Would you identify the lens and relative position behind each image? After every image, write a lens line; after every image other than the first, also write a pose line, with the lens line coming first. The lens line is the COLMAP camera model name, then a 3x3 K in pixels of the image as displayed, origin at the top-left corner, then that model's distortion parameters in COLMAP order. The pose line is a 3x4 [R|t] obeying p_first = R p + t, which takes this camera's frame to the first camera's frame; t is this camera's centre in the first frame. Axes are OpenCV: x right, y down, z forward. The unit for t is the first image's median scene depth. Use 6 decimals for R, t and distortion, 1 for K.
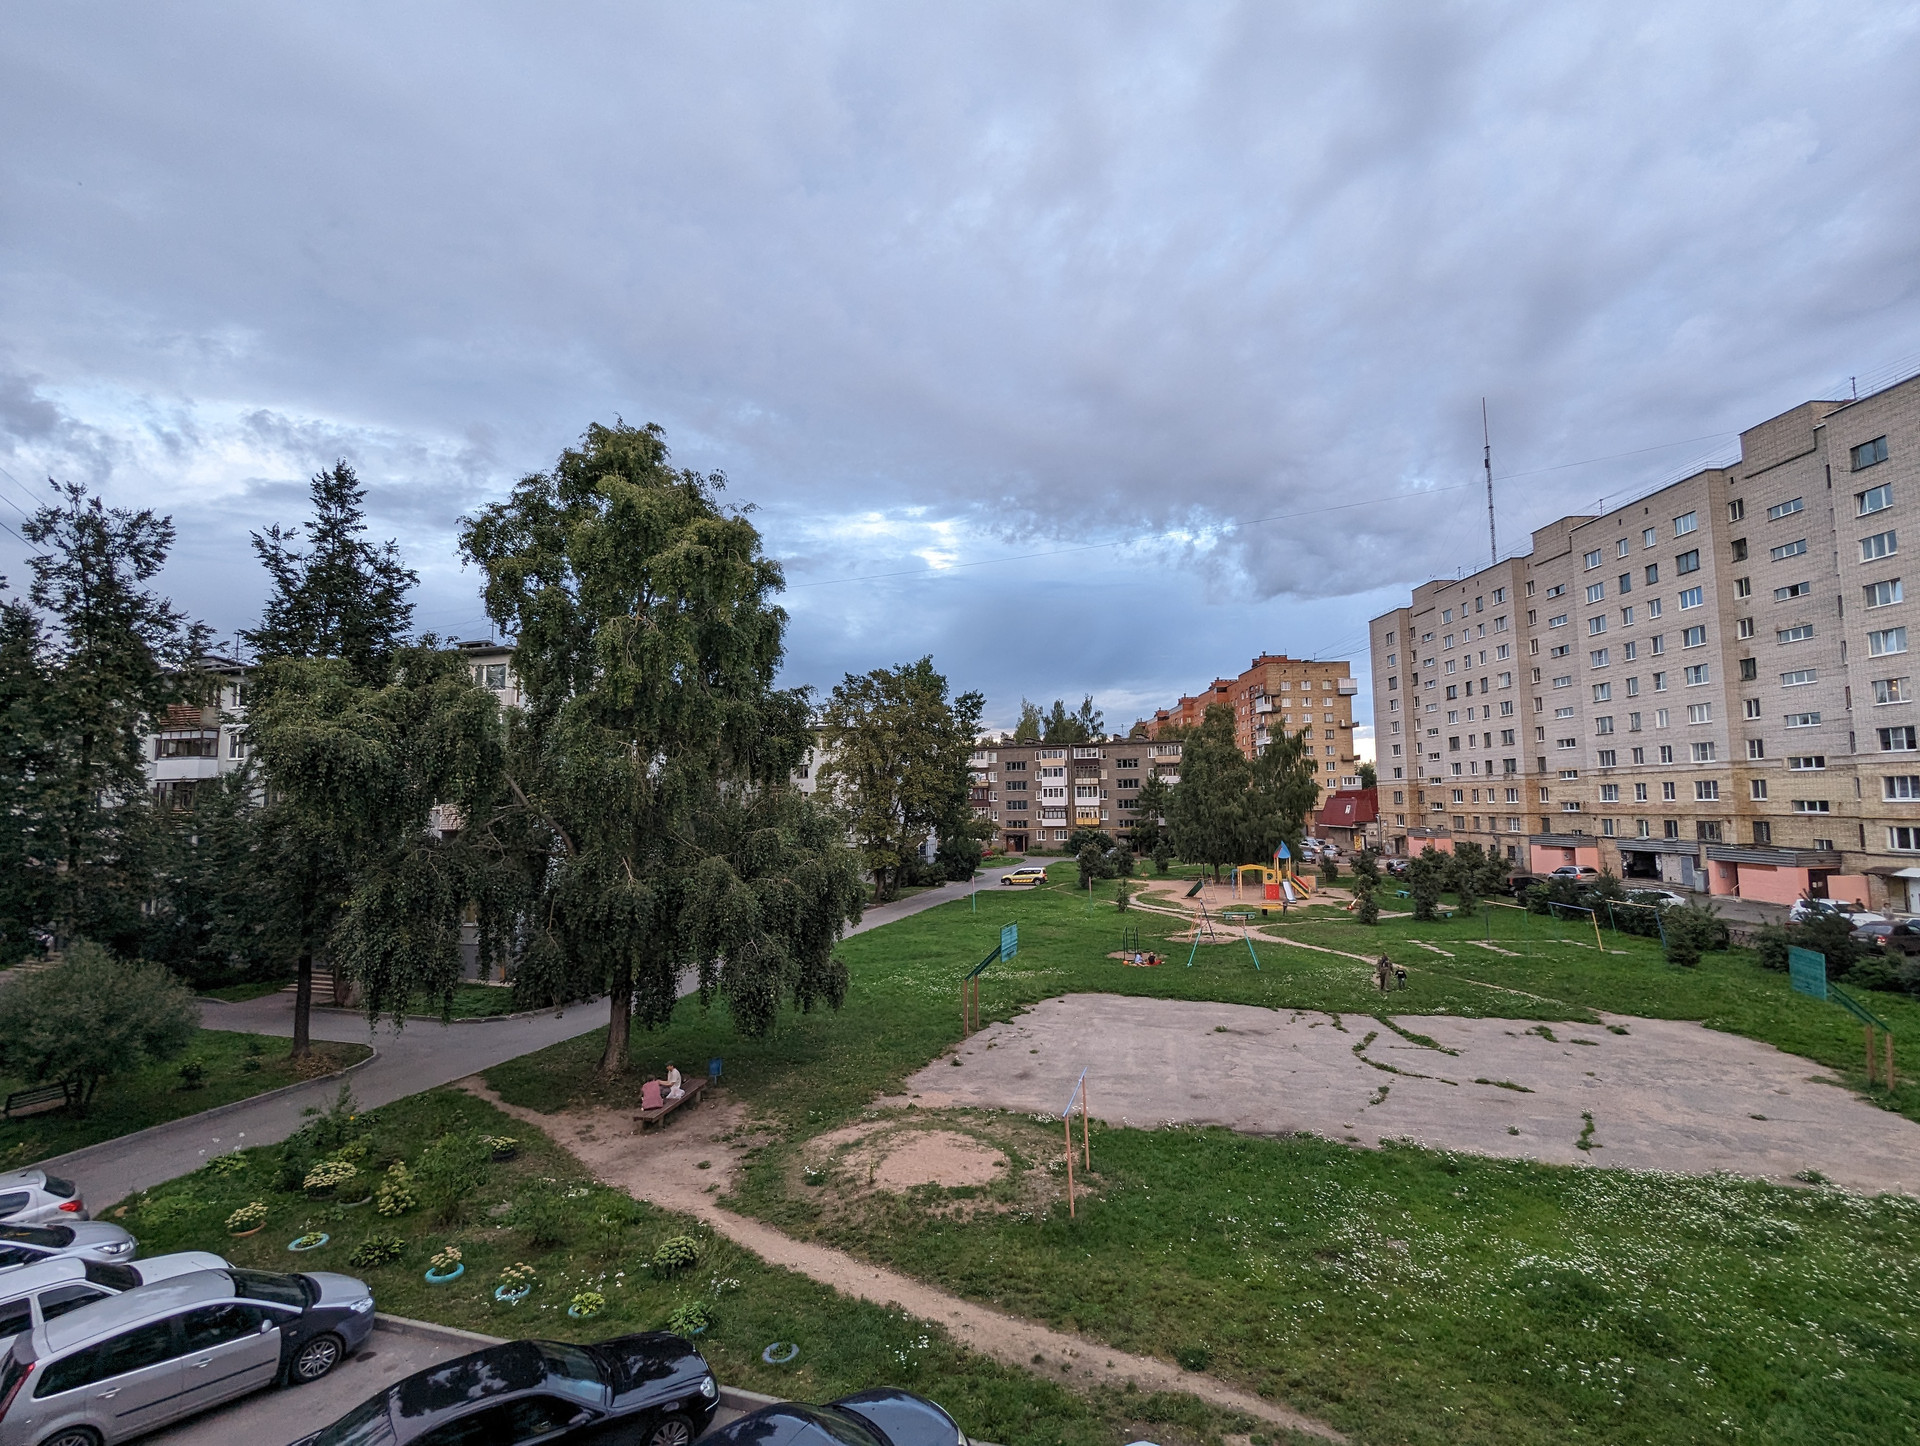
lens RADIAL K [[911.5, 0, 964.2], [0, 911.5, 728.6], [0, 0, 1]] dist [0.000823, -0.000876]
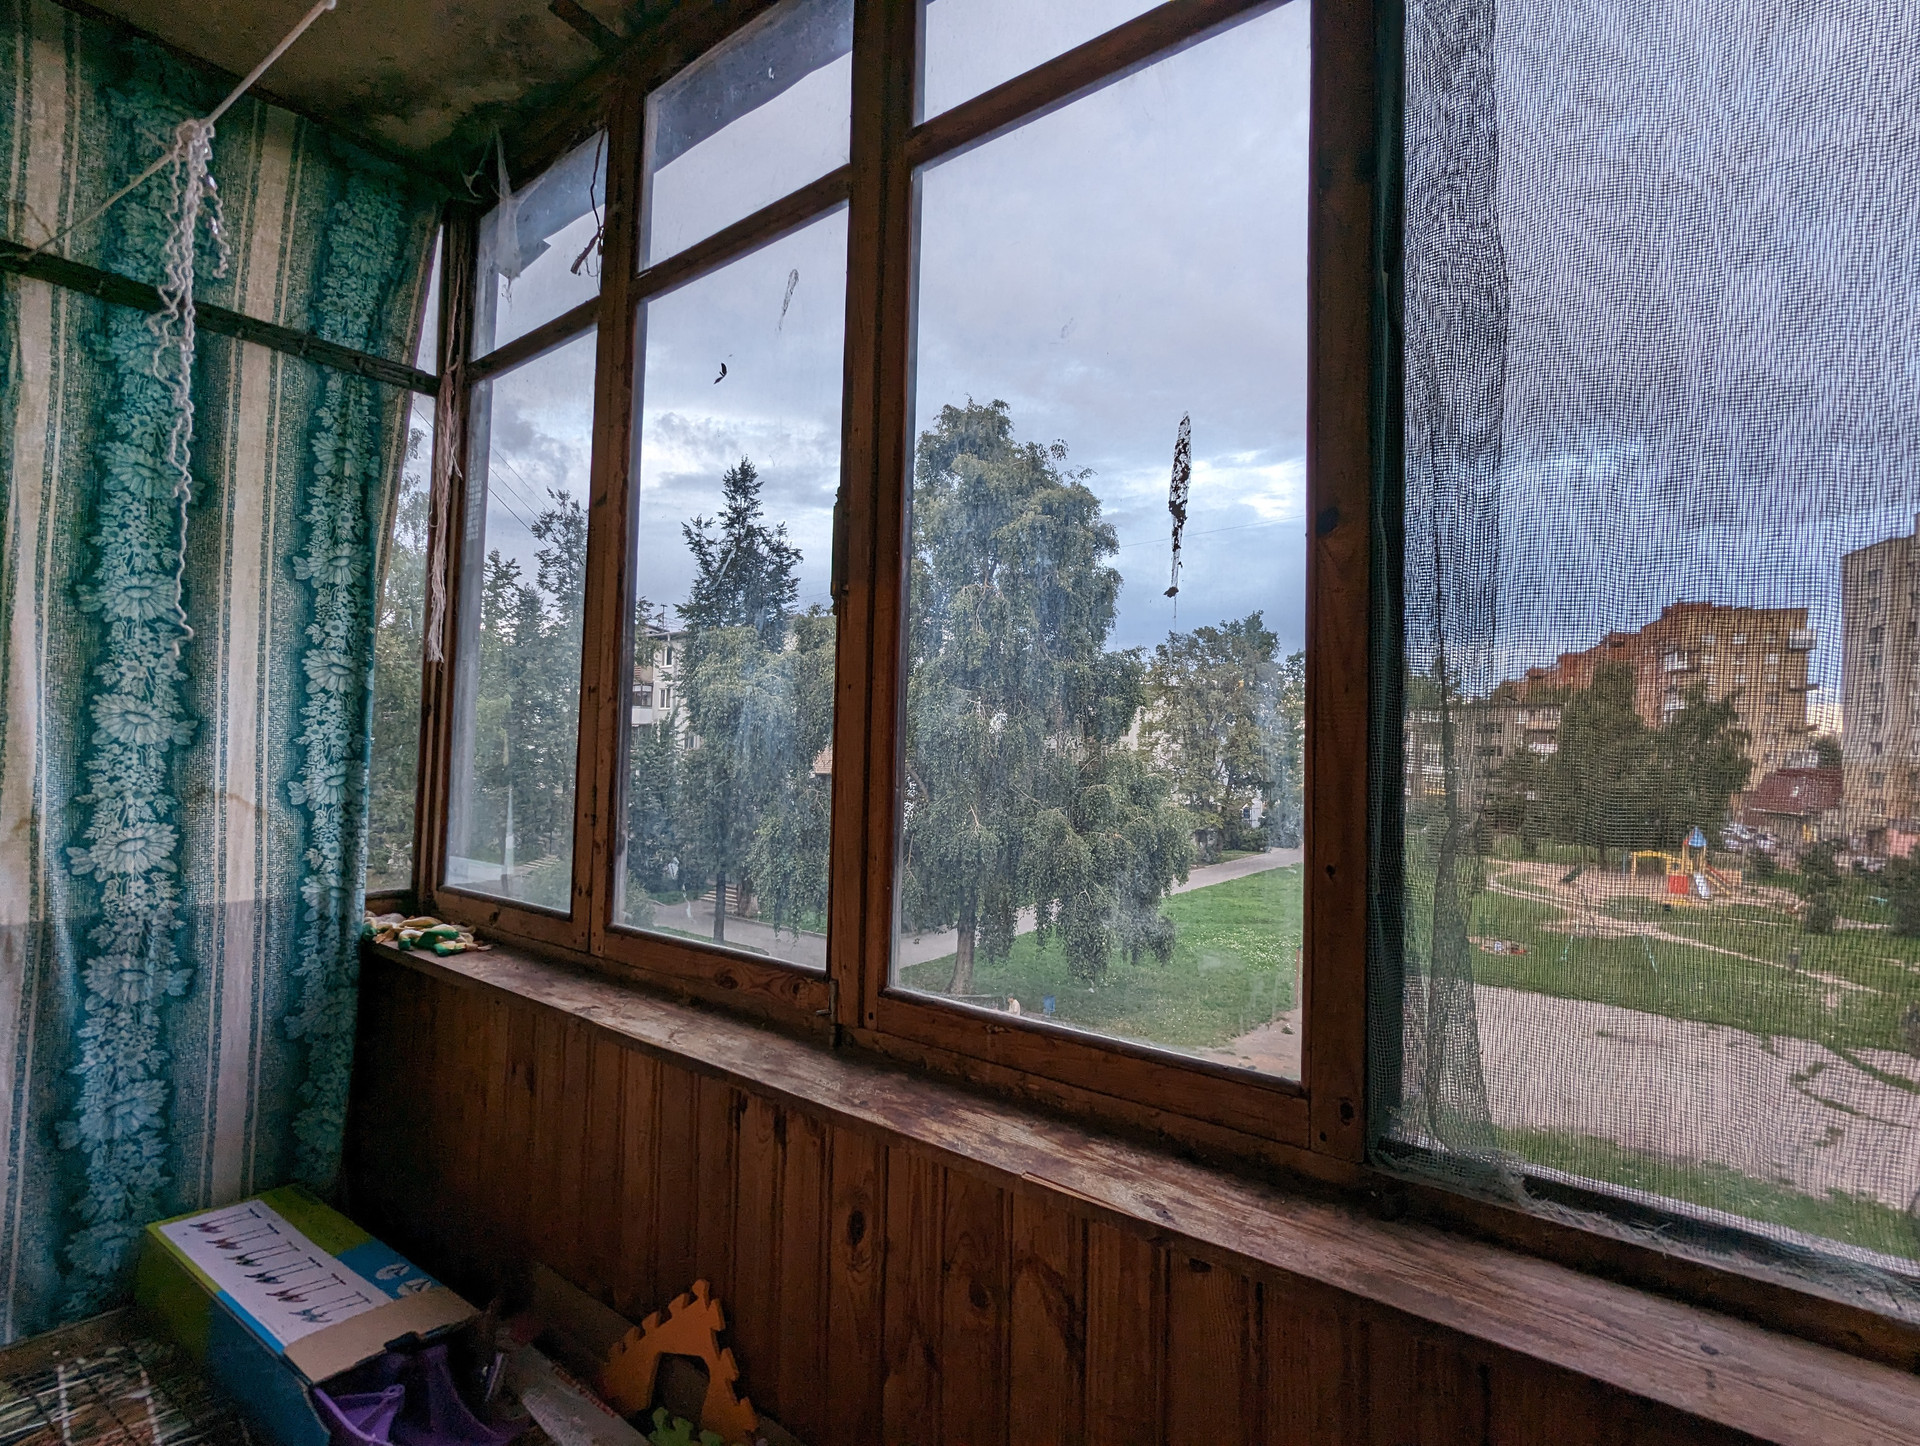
lens RADIAL K [[911.5, 0, 963.7], [0, 911.5, 730.0], [0, 0, 1]] dist [0.000823, -0.000876]
pose [[0.941472, 0.023987, -0.336235, -0.011262], [-0.007542, 0.998714, 0.050130, -0.003274], [0.337006, -0.044660, 0.940443, -0.022951]]
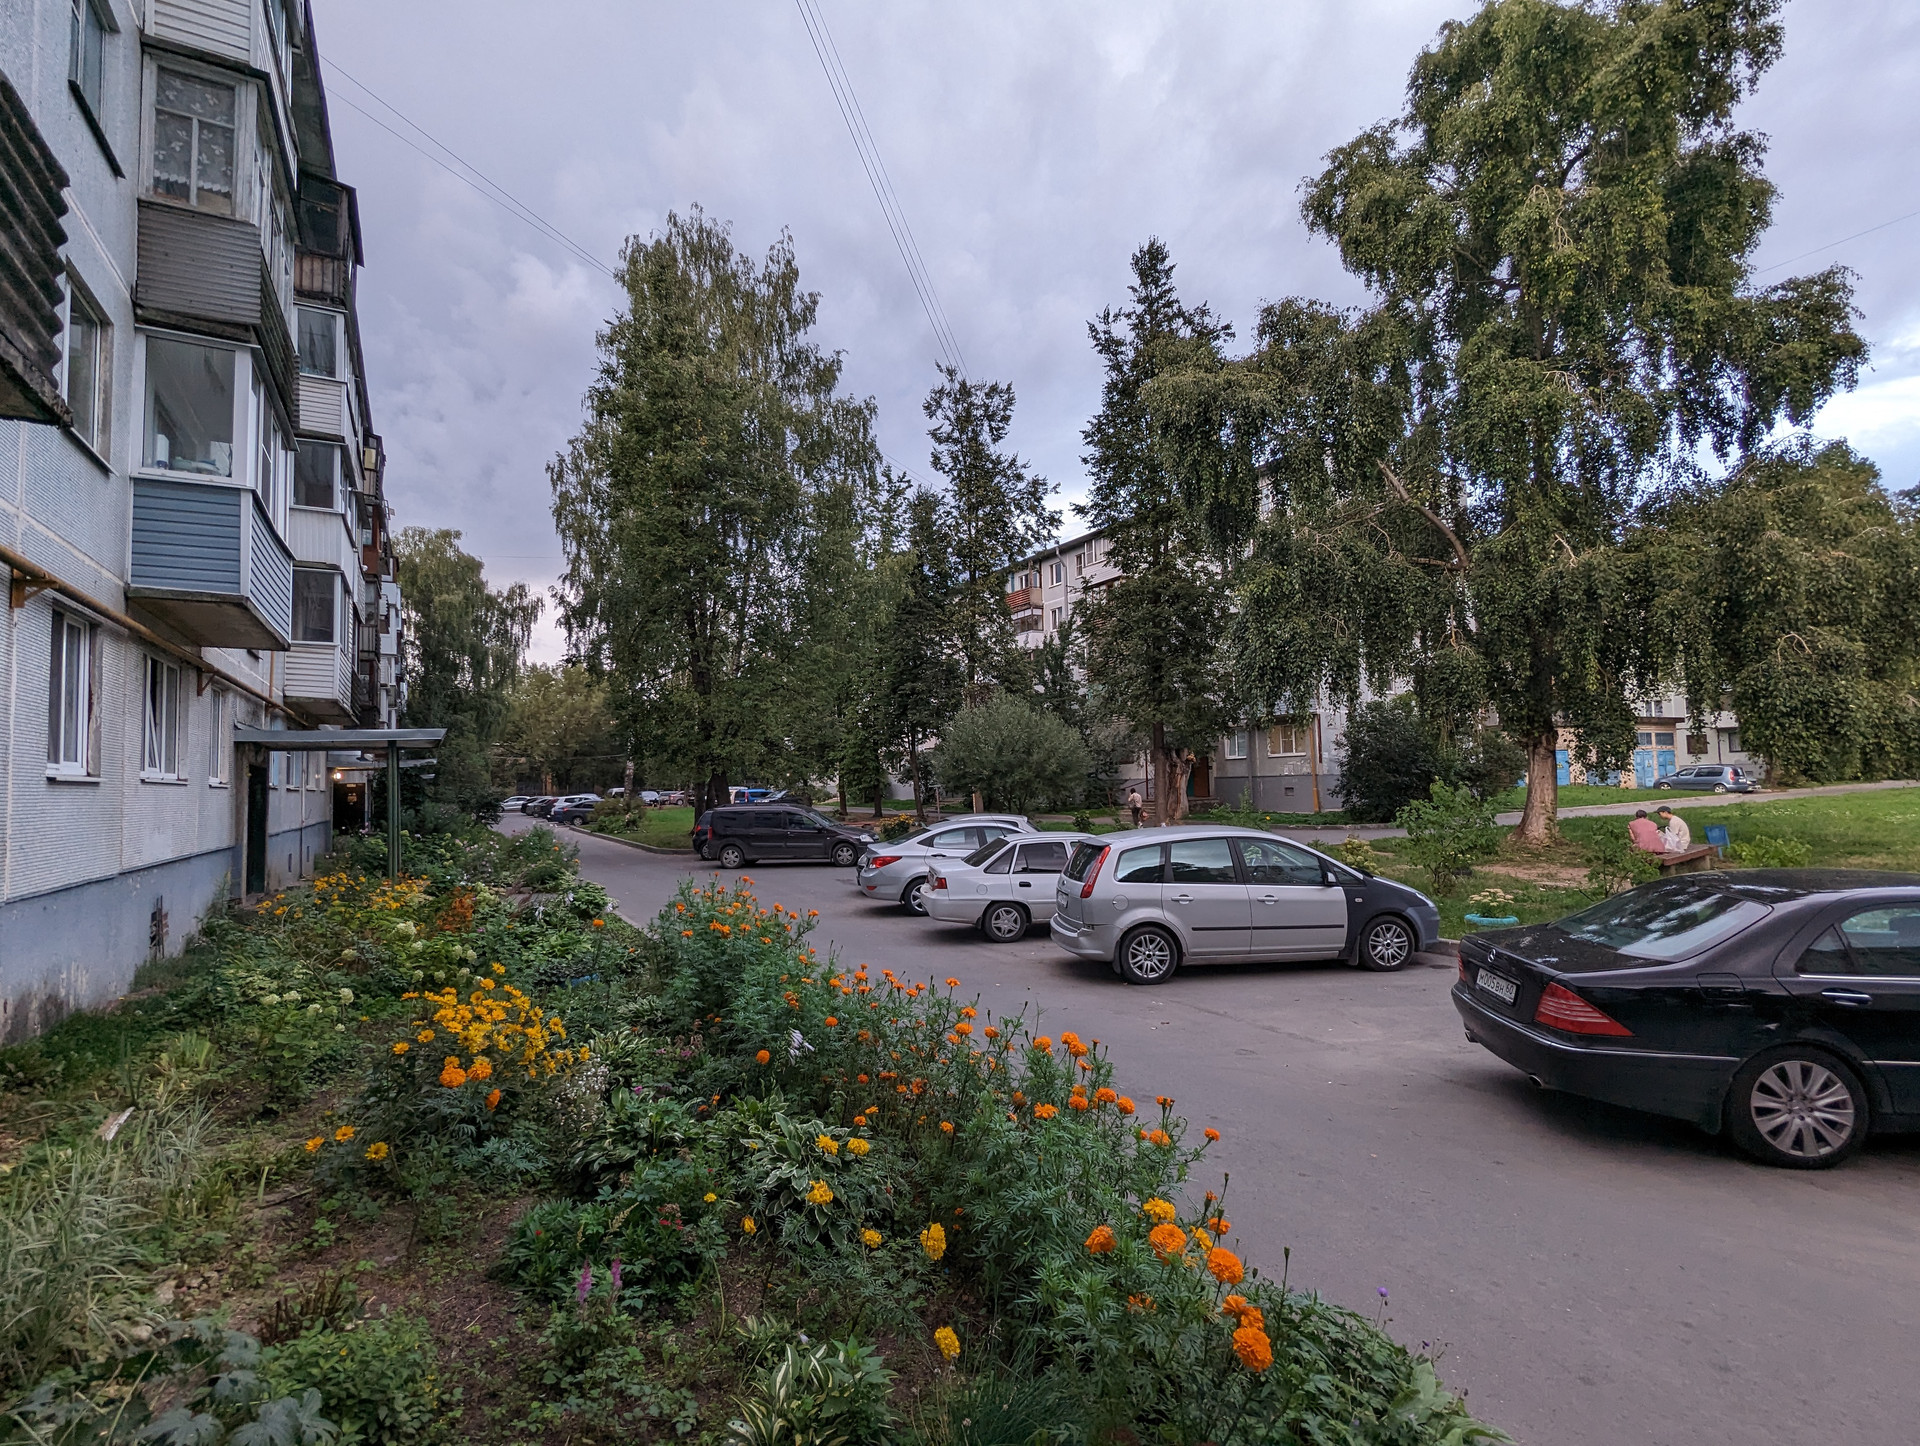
lens RADIAL K [[911.5, 0, 963.1], [0, 911.5, 729.3], [0, 0, 1]] dist [0.000823, -0.000876]
pose [[0.743269, -0.045226, -0.667463, -0.175437], [0.070705, 0.997435, 0.011150, 0.182733], [0.665246, -0.055480, 0.744560, 0.088589]]
